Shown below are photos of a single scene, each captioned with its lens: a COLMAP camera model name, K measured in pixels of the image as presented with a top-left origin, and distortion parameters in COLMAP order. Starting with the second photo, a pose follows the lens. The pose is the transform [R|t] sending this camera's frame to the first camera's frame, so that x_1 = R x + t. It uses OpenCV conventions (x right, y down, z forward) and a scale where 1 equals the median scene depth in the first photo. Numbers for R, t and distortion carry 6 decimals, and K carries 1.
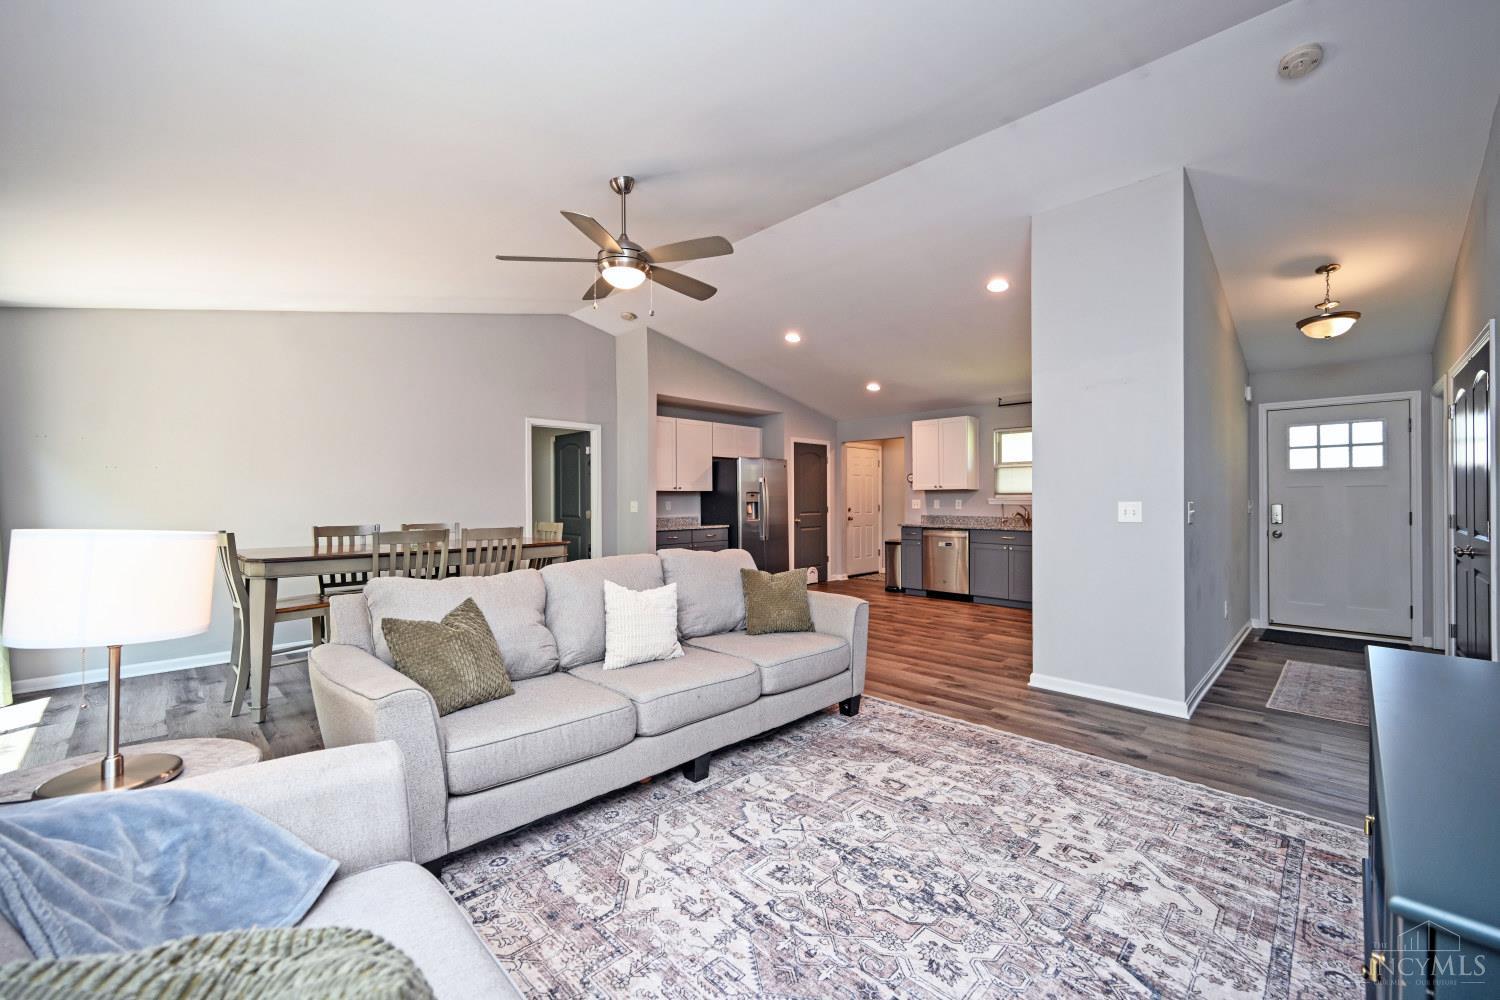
lens RADIAL K [[603.8, 0, 746.9], [0, 603.8, 502.0], [0, 0, 1]] dist [-0.007048, 0.002757]
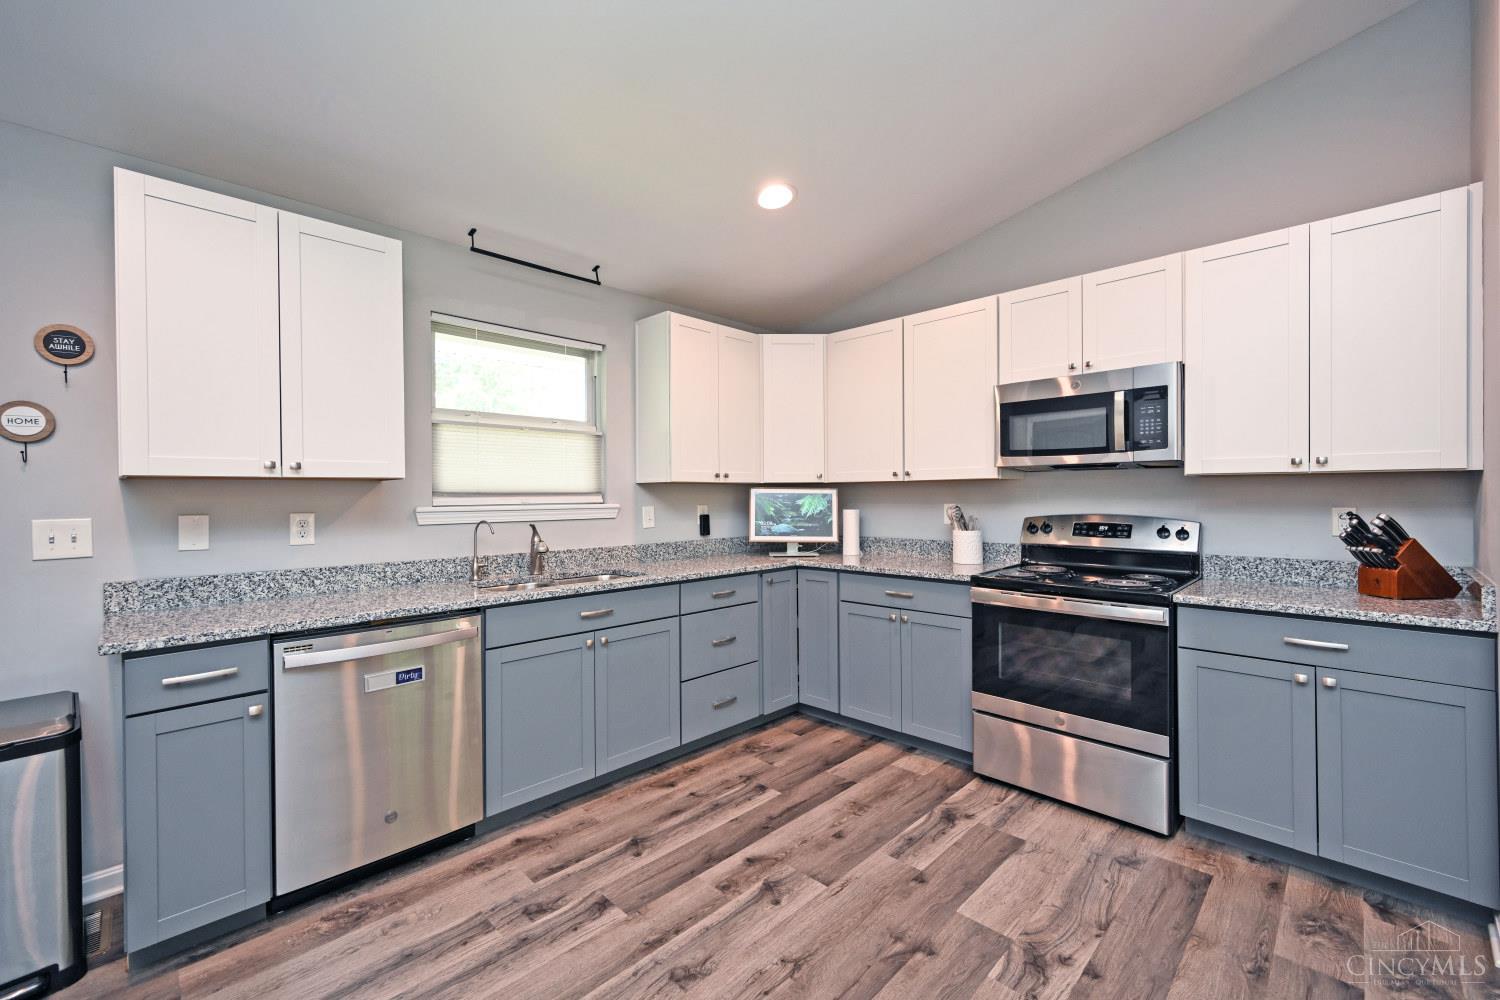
lens RADIAL K [[603.8, 0, 765.5], [0, 603.8, 500.7], [0, 0, 1]] dist [-0.007048, 0.002757]
pose [[-0.016685, -0.005313, 0.999847, 0.092726], [0.011726, 0.999916, 0.005509, -0.016254], [-0.999792, 0.011816, -0.016621, 1.392294]]
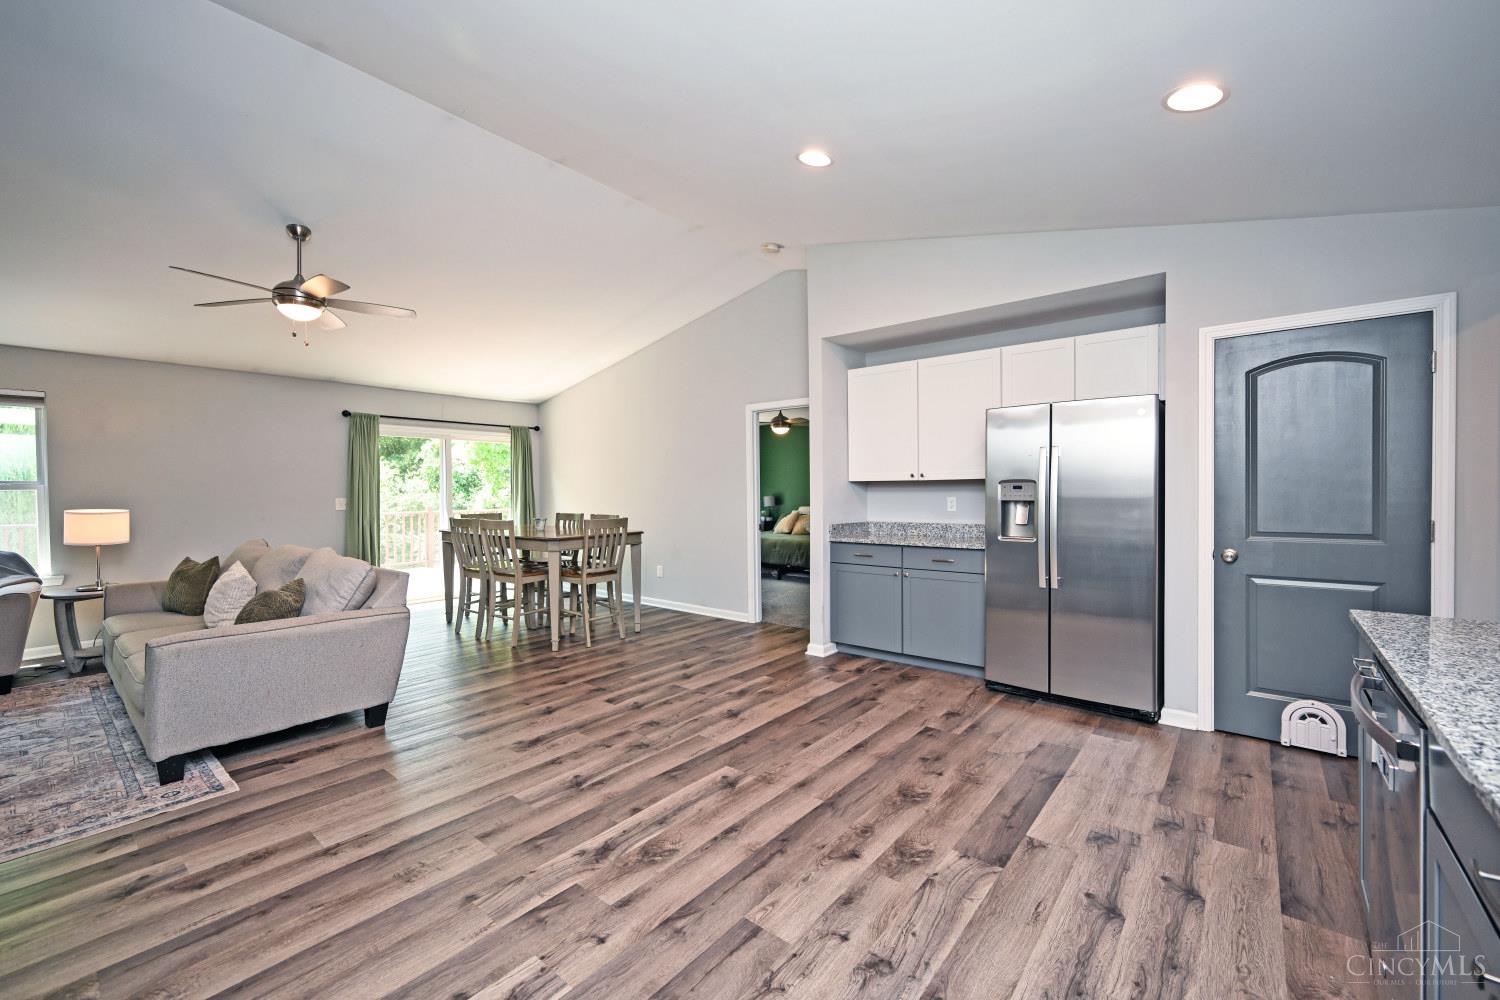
lens RADIAL K [[603.8, 0, 753.0], [0, 603.8, 491.7], [0, 0, 1]] dist [-0.007048, 0.002757]
pose [[0.097563, 0.007847, -0.995198, 0.808569], [0.005058, 0.999952, 0.008380, -0.021340], [0.995216, -0.005851, 0.097519, 1.328779]]
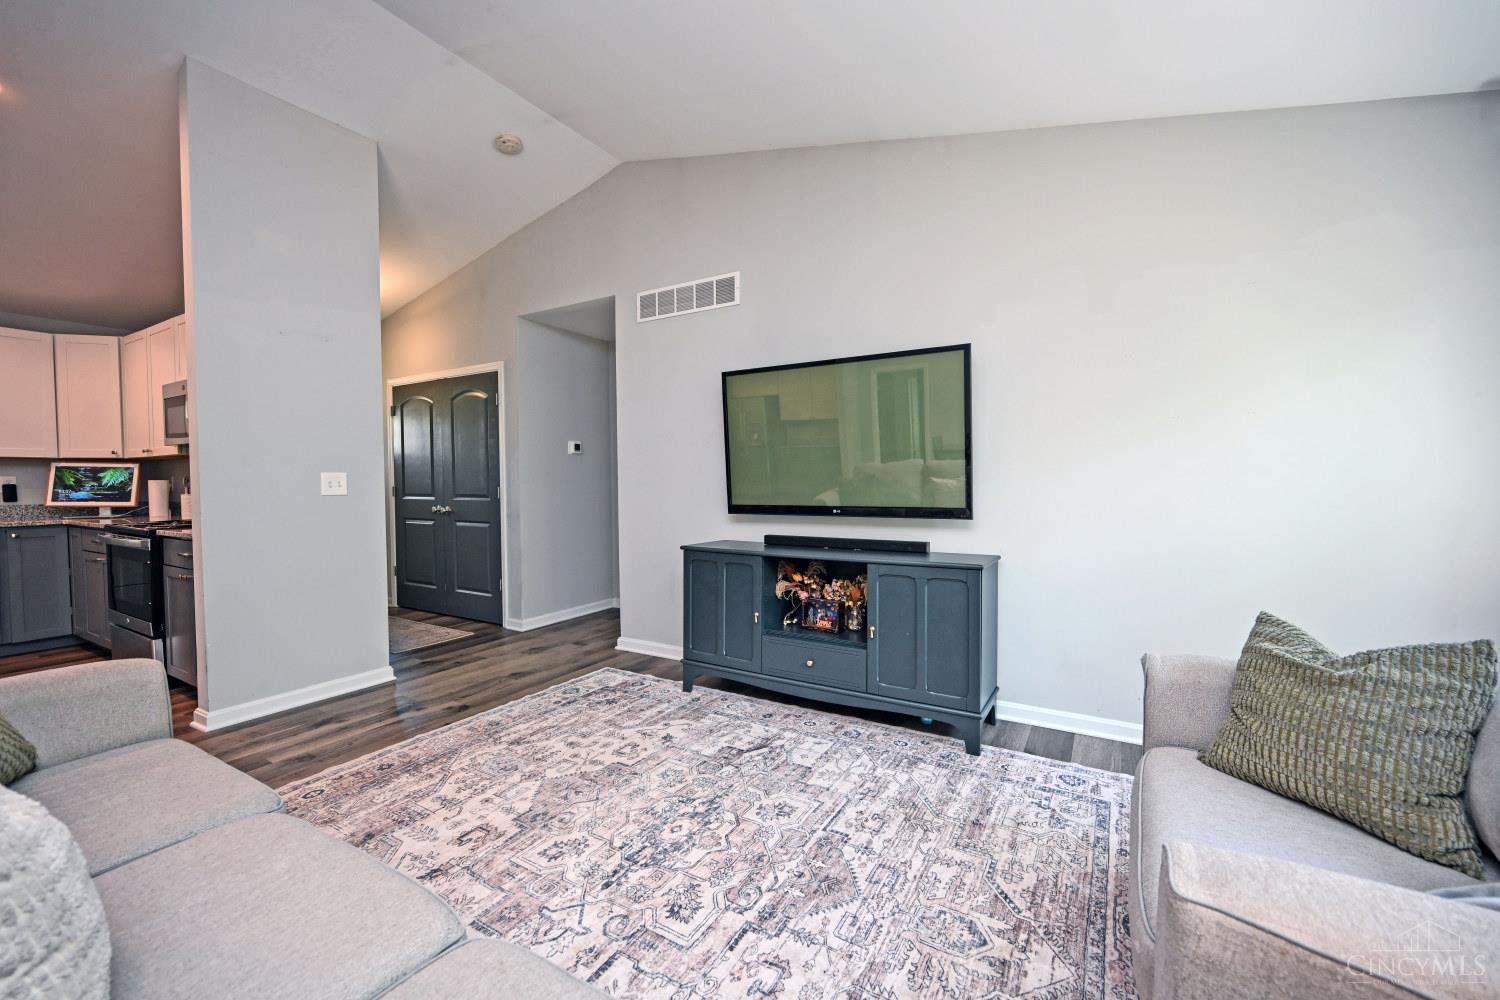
lens RADIAL K [[603.8, 0, 753.8], [0, 603.8, 494.2], [0, 0, 1]] dist [-0.007048, 0.002757]
pose [[-0.245637, -0.021548, 0.969122, -0.339903], [0.011379, 0.999620, 0.025110, 0.012614], [-0.969295, 0.017195, -0.245298, 0.496162]]
